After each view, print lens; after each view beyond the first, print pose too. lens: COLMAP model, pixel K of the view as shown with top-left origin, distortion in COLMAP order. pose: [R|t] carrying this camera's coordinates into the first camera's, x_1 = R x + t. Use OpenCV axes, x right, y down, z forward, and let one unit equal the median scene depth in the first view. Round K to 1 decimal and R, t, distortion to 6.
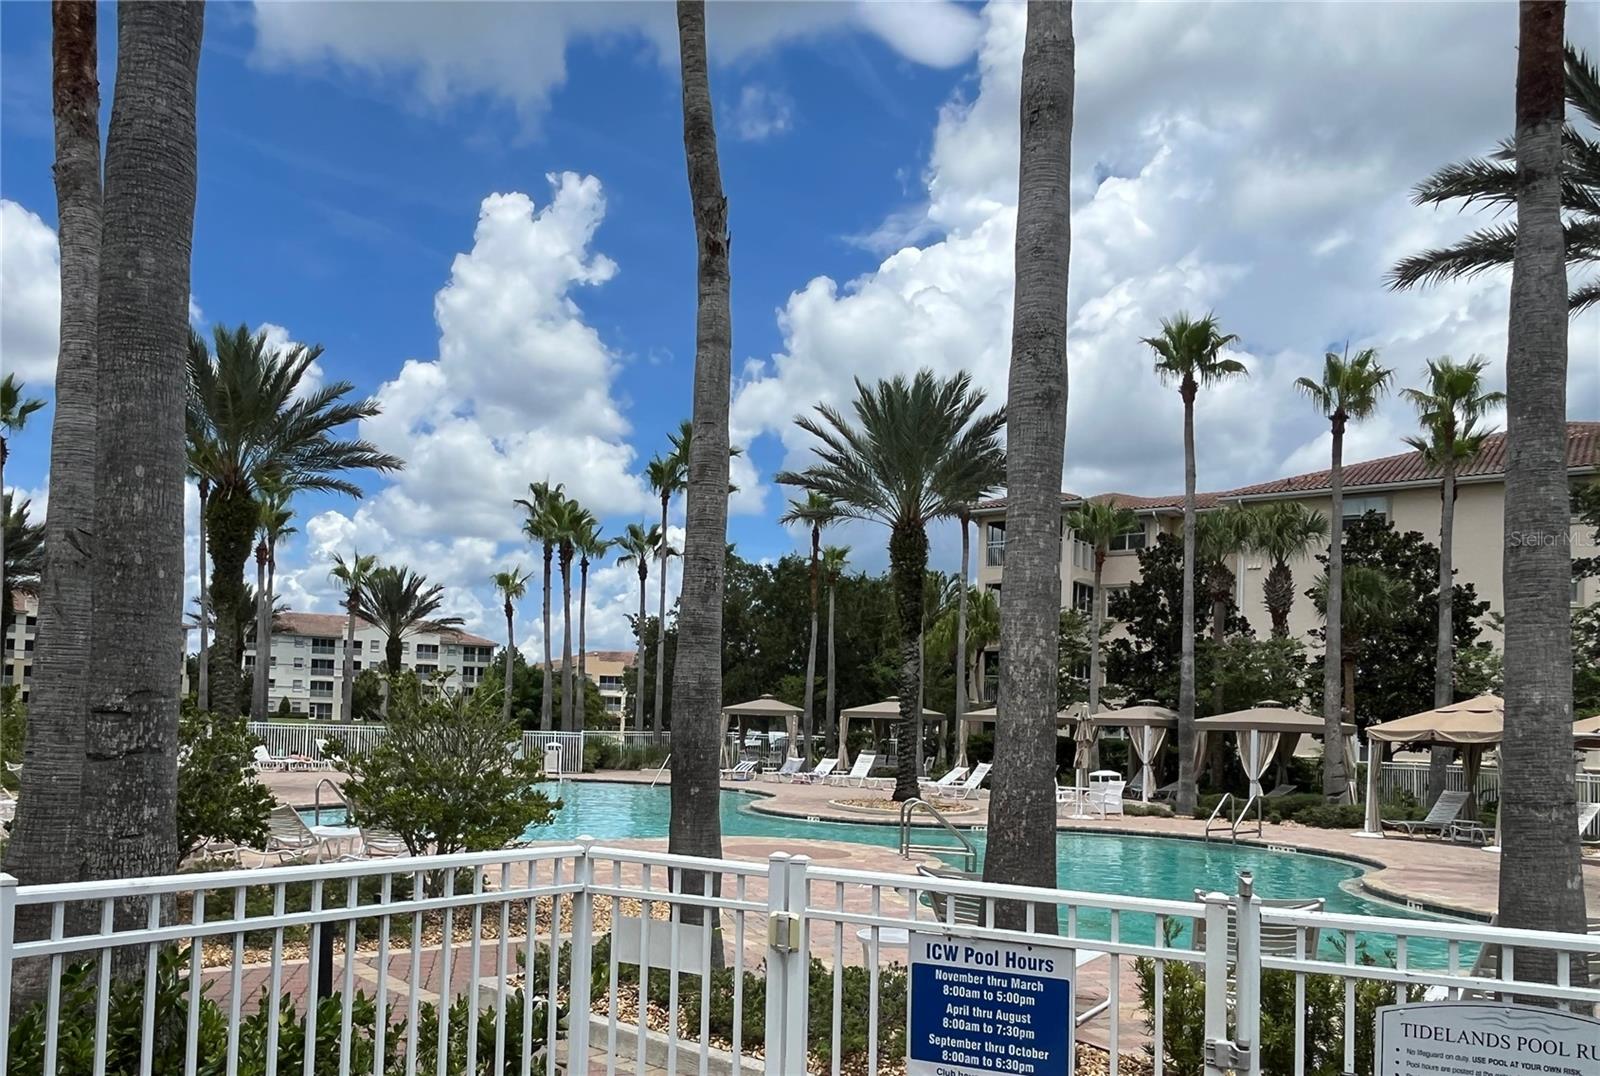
lens RADIAL K [[1421.4, 0, 800.0], [0, 1421.4, 538.0], [0, 0, 1]] dist [-0.005578, -0.001806]
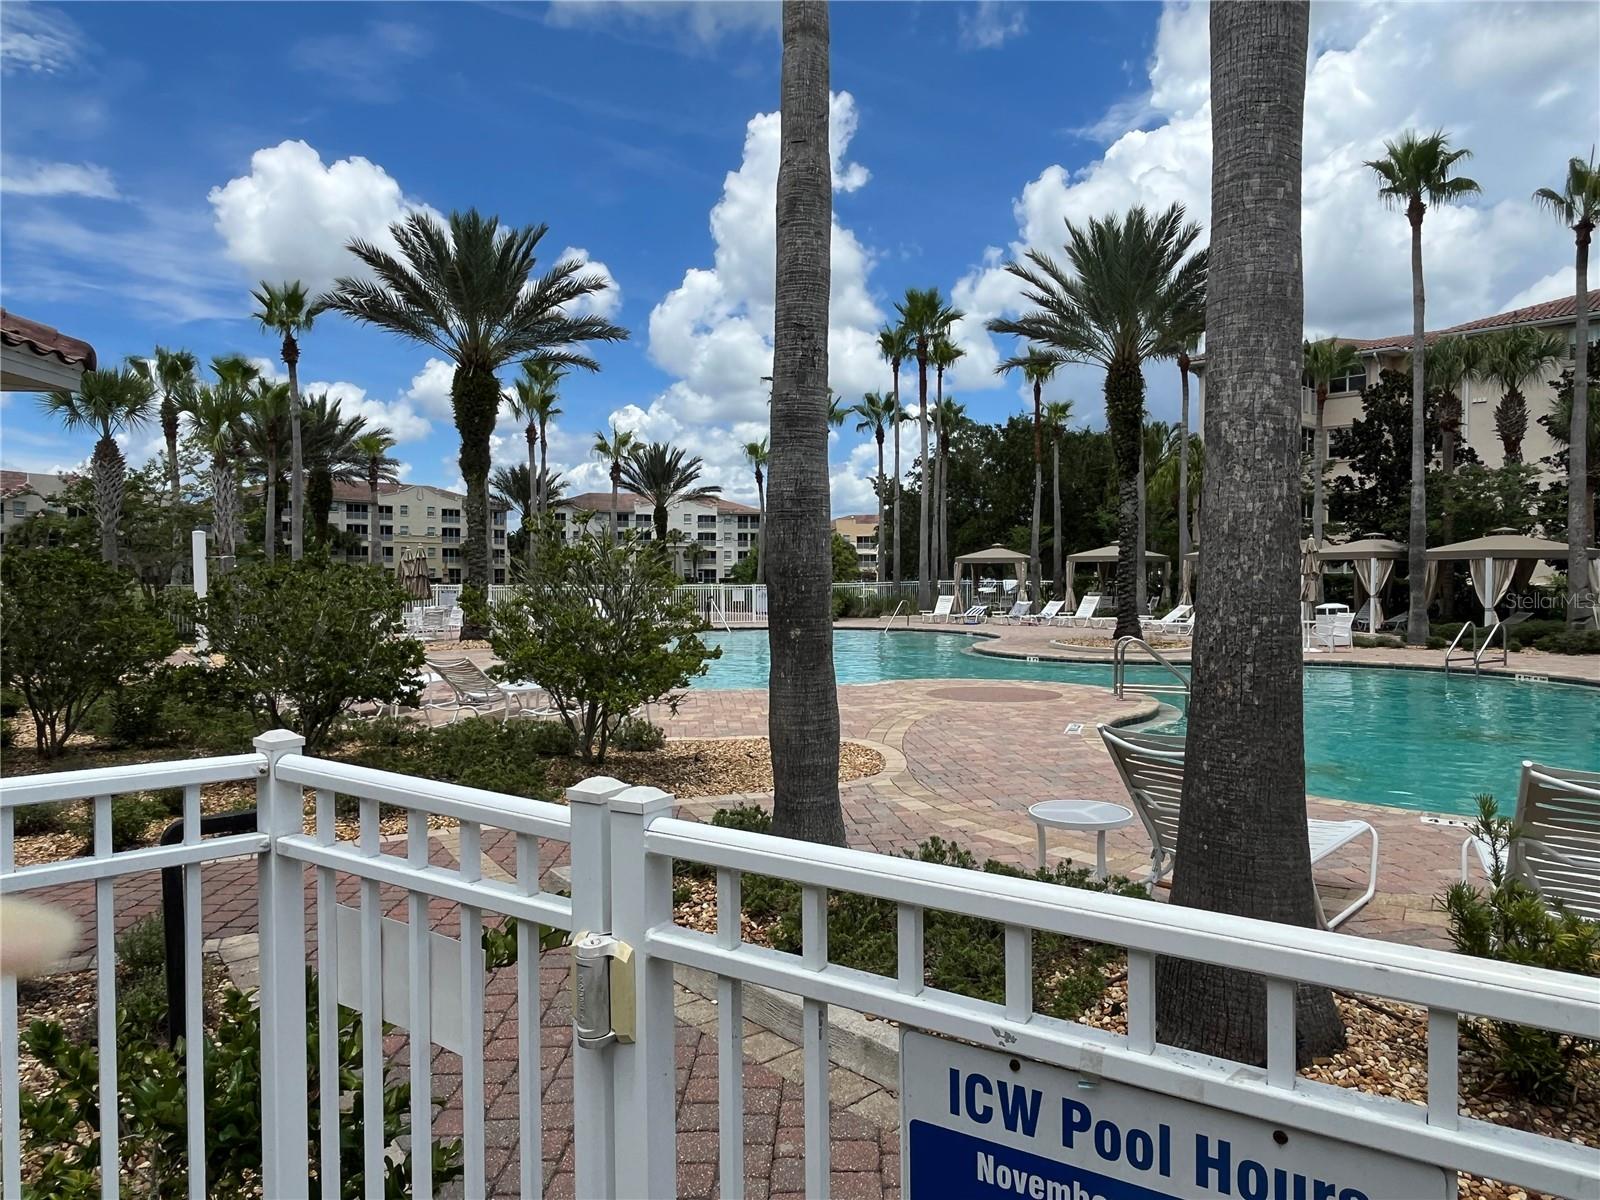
lens RADIAL K [[1596.6, 0, 798.9], [0, 1596.6, 560.1], [0, 0, 1]] dist [0.119347, -0.254756]
pose [[0.993176, -0.034895, -0.111278, -0.036167], [0.049056, 0.990667, 0.127170, -0.036422], [0.105802, -0.131762, 0.985619, -0.192254]]
